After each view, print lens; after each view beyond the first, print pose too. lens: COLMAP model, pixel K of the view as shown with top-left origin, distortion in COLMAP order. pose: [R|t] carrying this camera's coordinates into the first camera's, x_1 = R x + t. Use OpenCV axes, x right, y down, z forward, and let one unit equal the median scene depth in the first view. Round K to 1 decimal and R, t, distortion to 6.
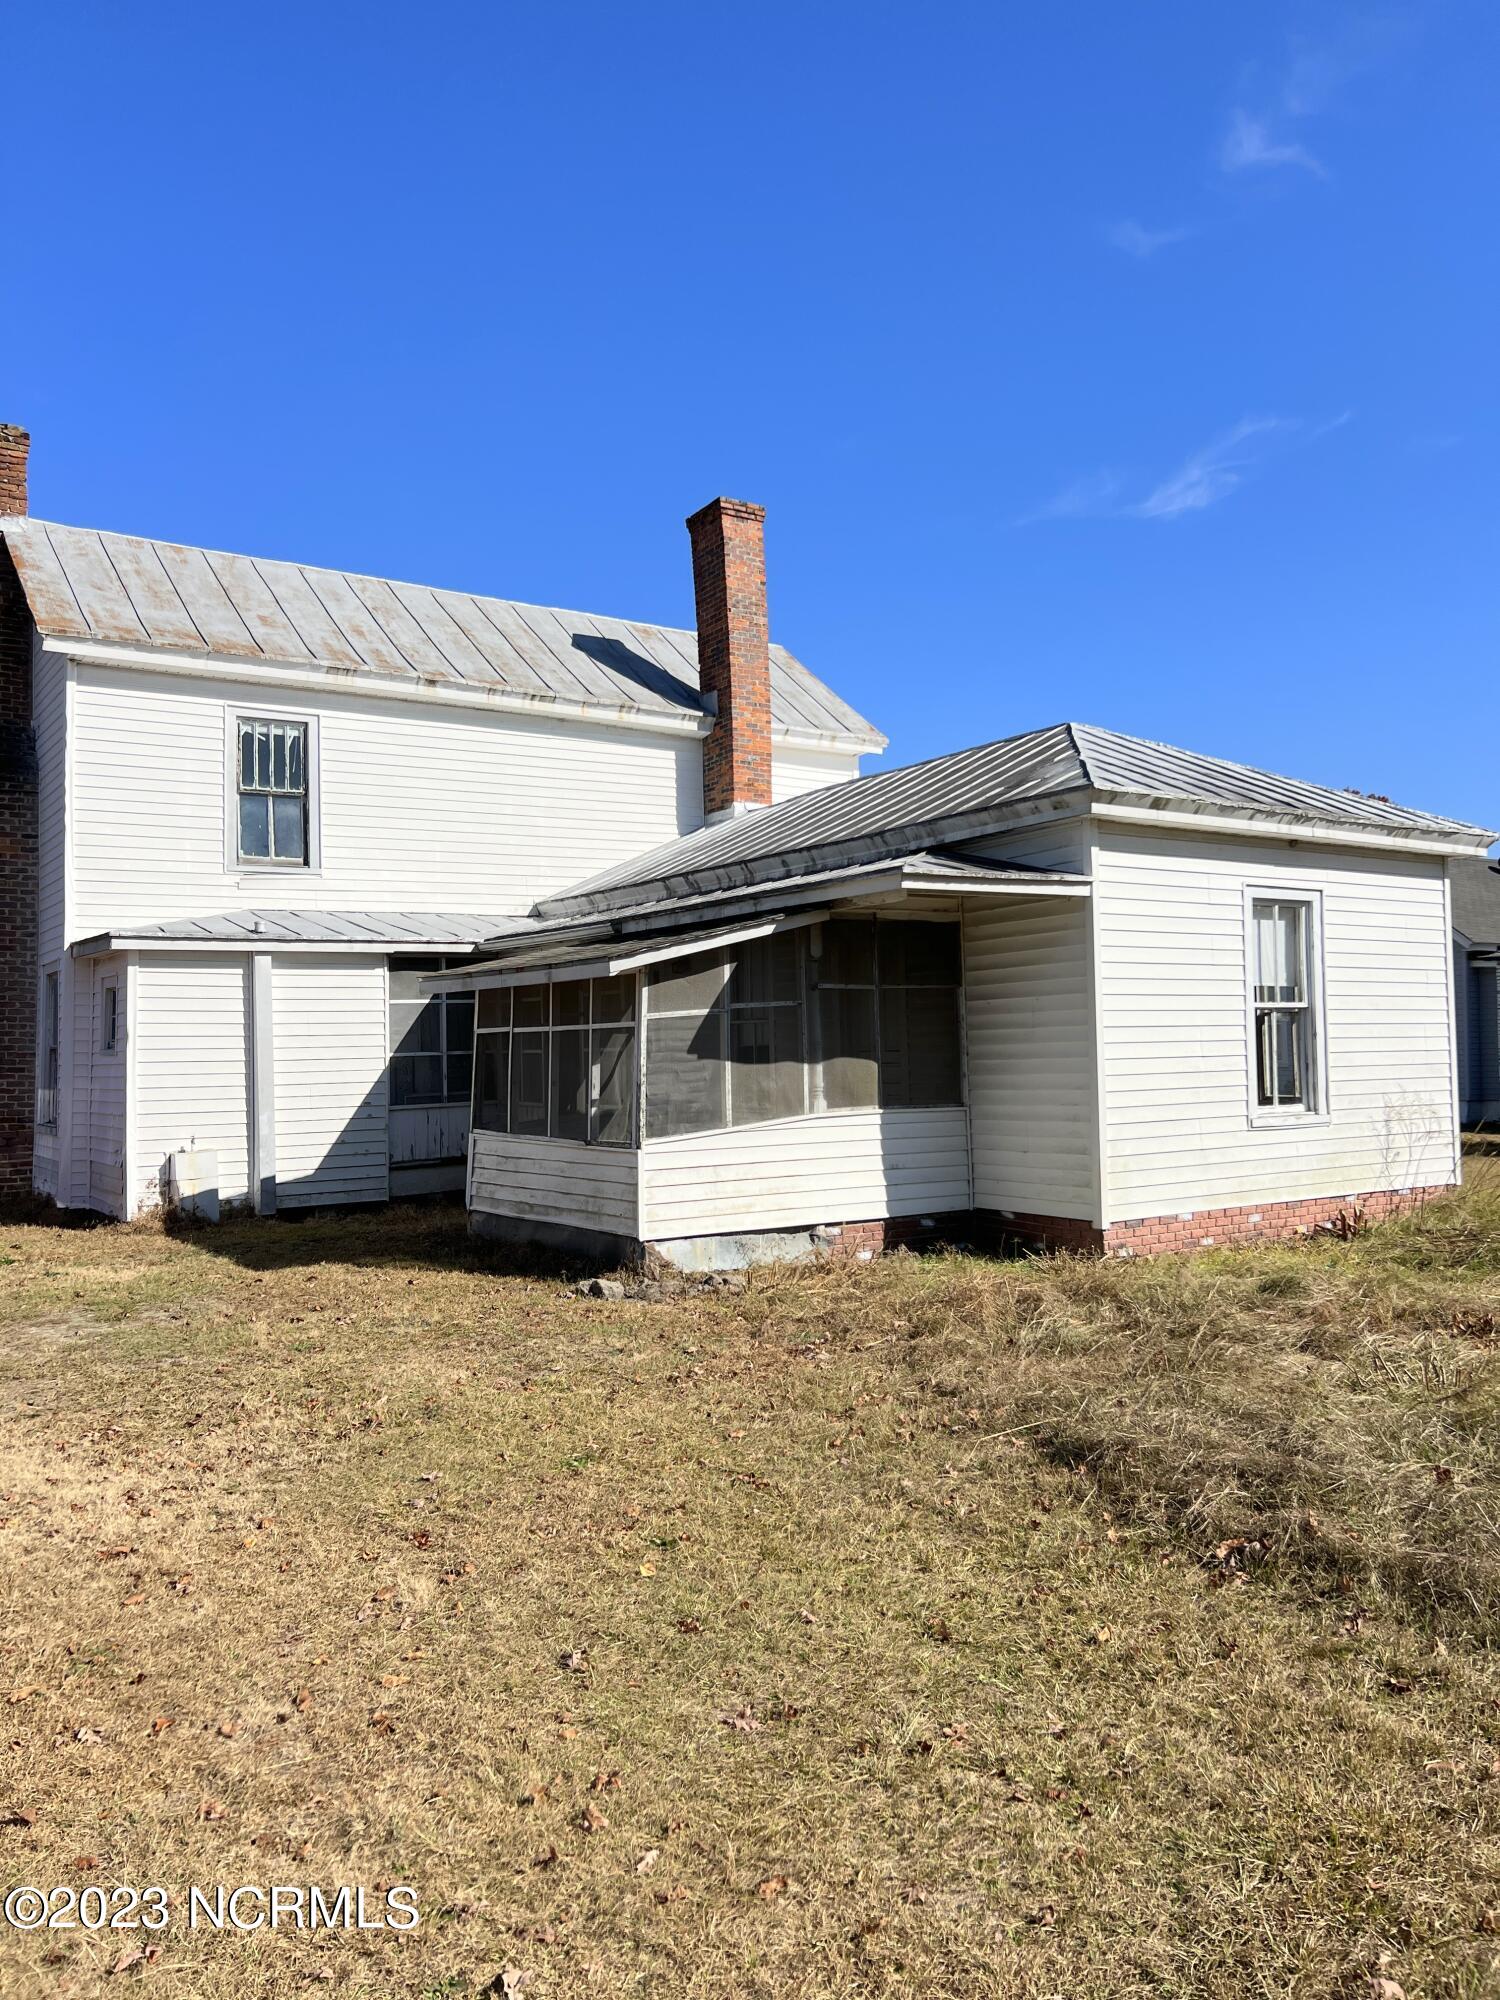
lens RADIAL K [[1515.2, 0, 750.0], [0, 1515.2, 1000.0], [0, 0, 1]] dist [0.094604, -0.197166]
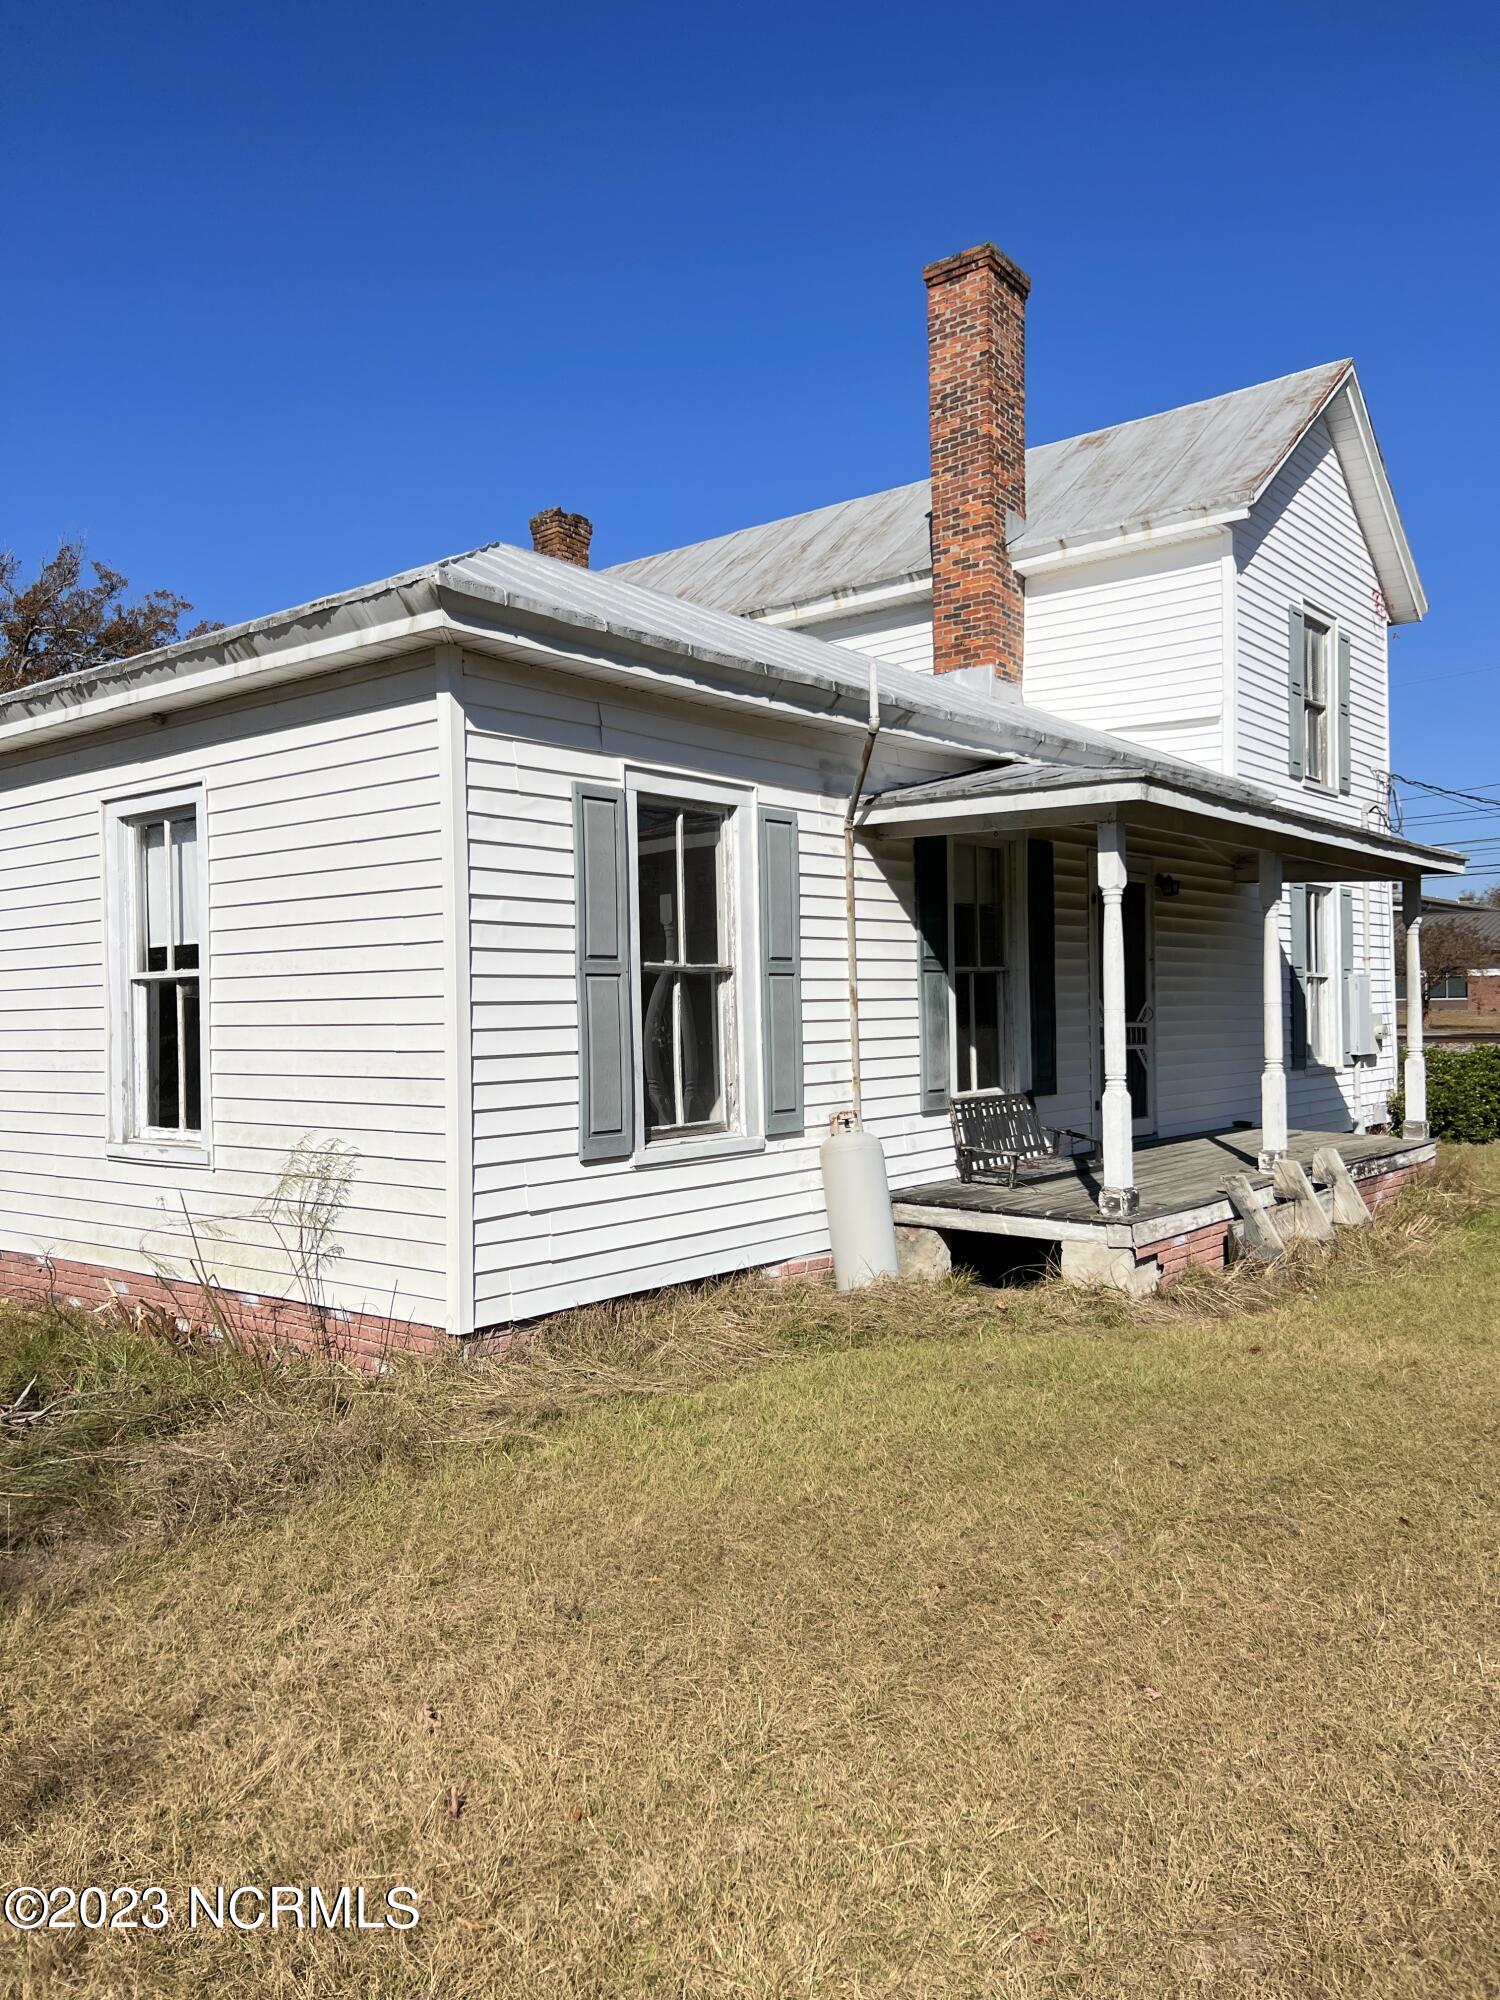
lens RADIAL K [[1515.2, 0, 750.0], [0, 1515.2, 1000.0], [0, 0, 1]] dist [0.094604, -0.197166]
pose [[0.291042, 0.021375, -0.956472, 0.998725], [0.054571, 0.997752, 0.038902, 0.002649], [0.955153, -0.063518, 0.289221, 1.013739]]
